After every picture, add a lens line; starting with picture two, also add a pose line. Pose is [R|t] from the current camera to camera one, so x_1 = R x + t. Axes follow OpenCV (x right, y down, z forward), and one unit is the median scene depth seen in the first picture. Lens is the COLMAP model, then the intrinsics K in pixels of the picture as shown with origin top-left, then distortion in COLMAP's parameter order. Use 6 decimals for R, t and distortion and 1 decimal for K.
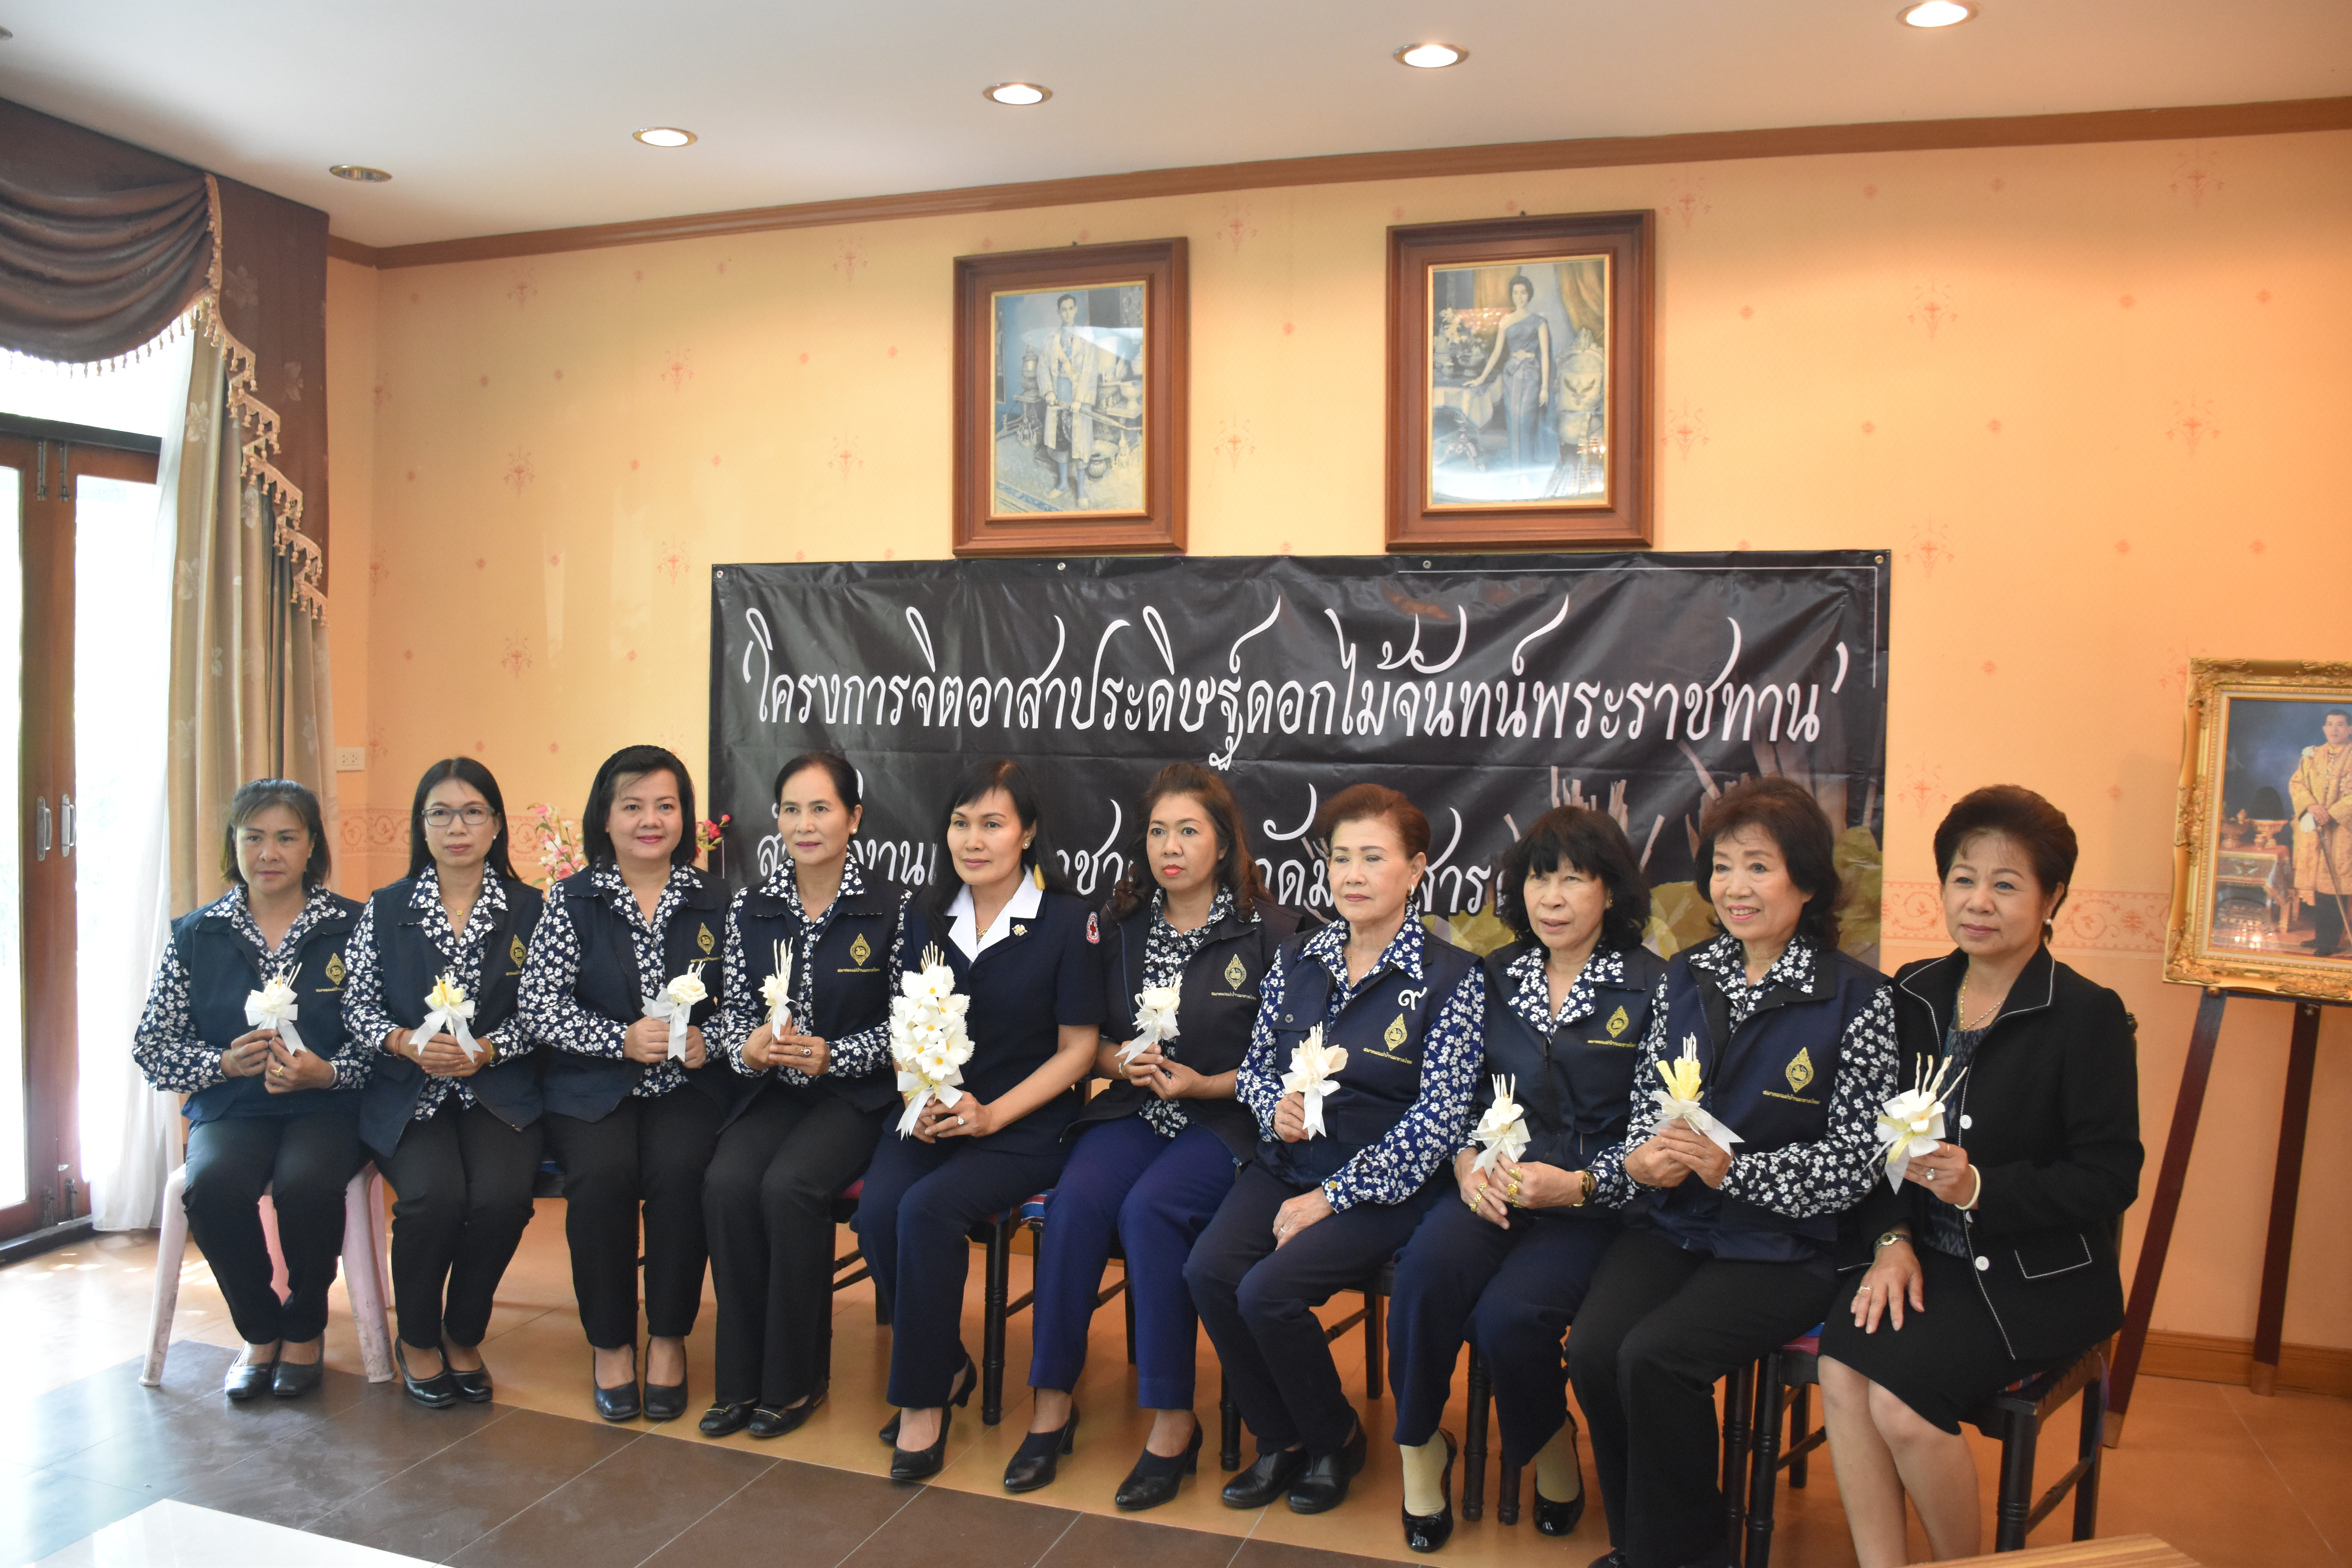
lens RADIAL K [[1841.3, 0, 1158.0], [0, 1841.3, 773.1], [0, 0, 1]] dist [-0.153840, 0.110331]
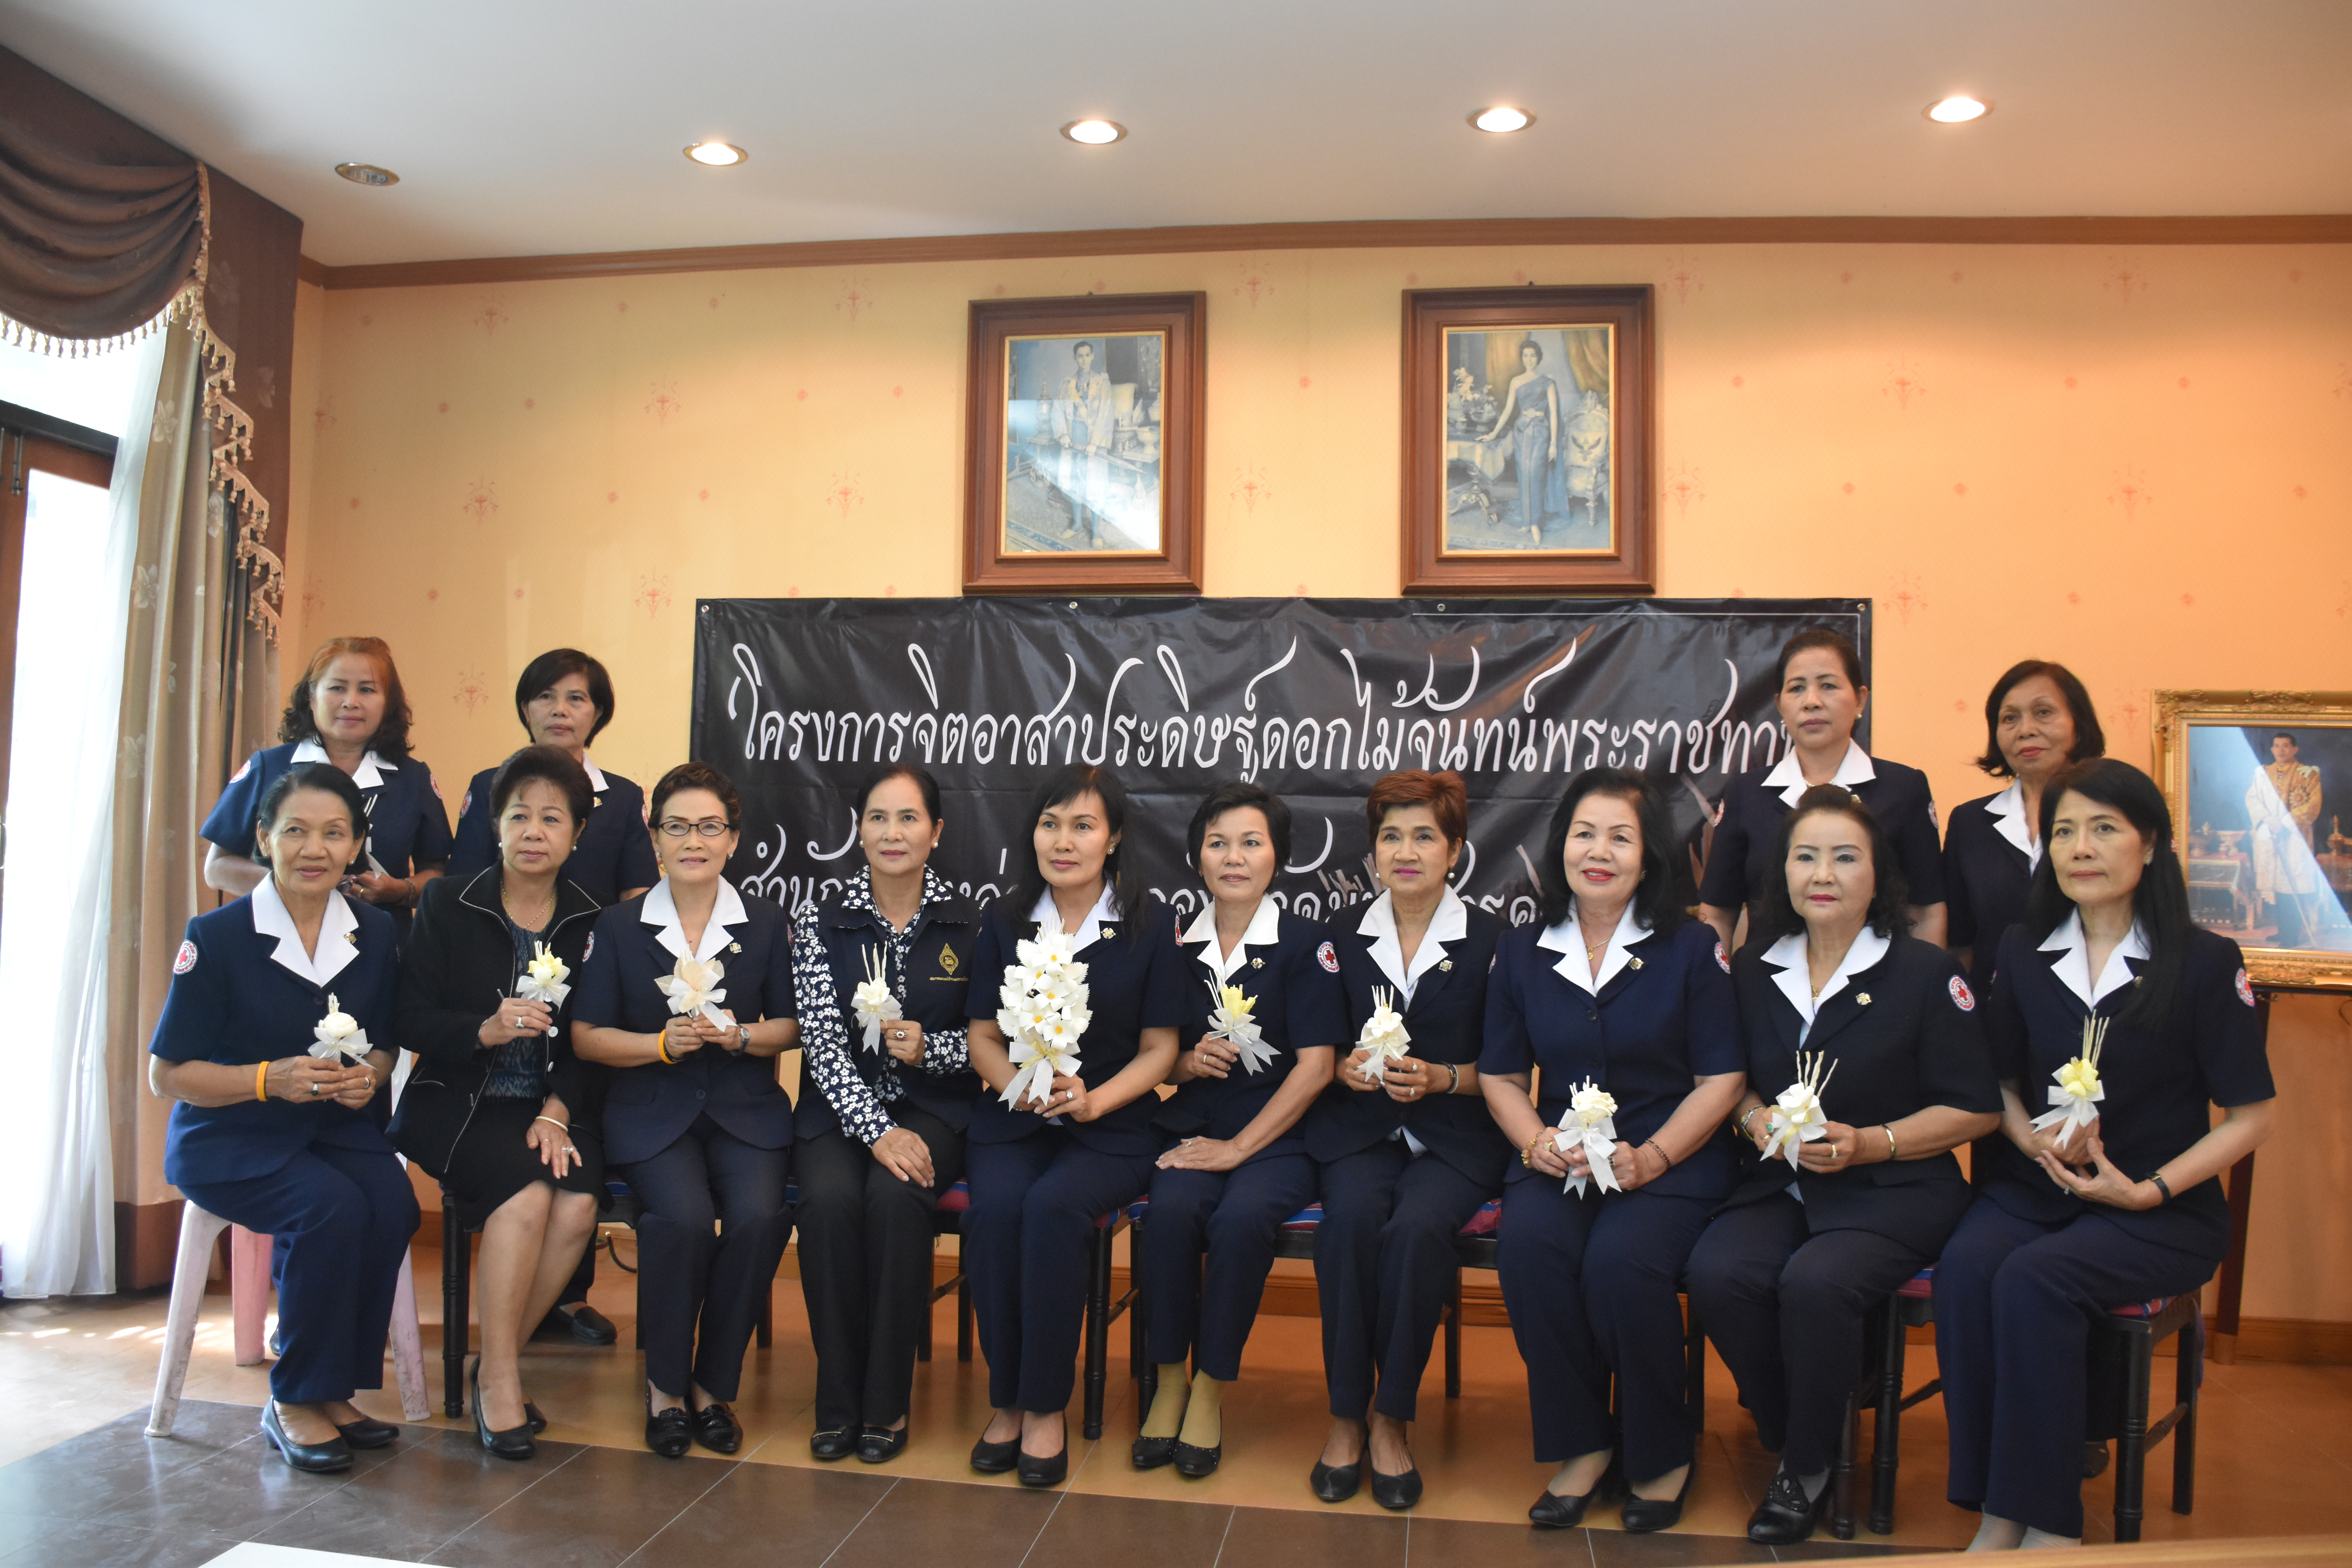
lens RADIAL K [[1841.3, 0, 1158.0], [0, 1841.3, 773.1], [0, 0, 1]] dist [-0.153840, 0.110331]
pose [[0.985501, 0.016610, 0.168855, -0.183554], [-0.002662, 0.996588, -0.082496, 0.065928], [-0.169649, 0.080850, 0.982182, 0.003731]]
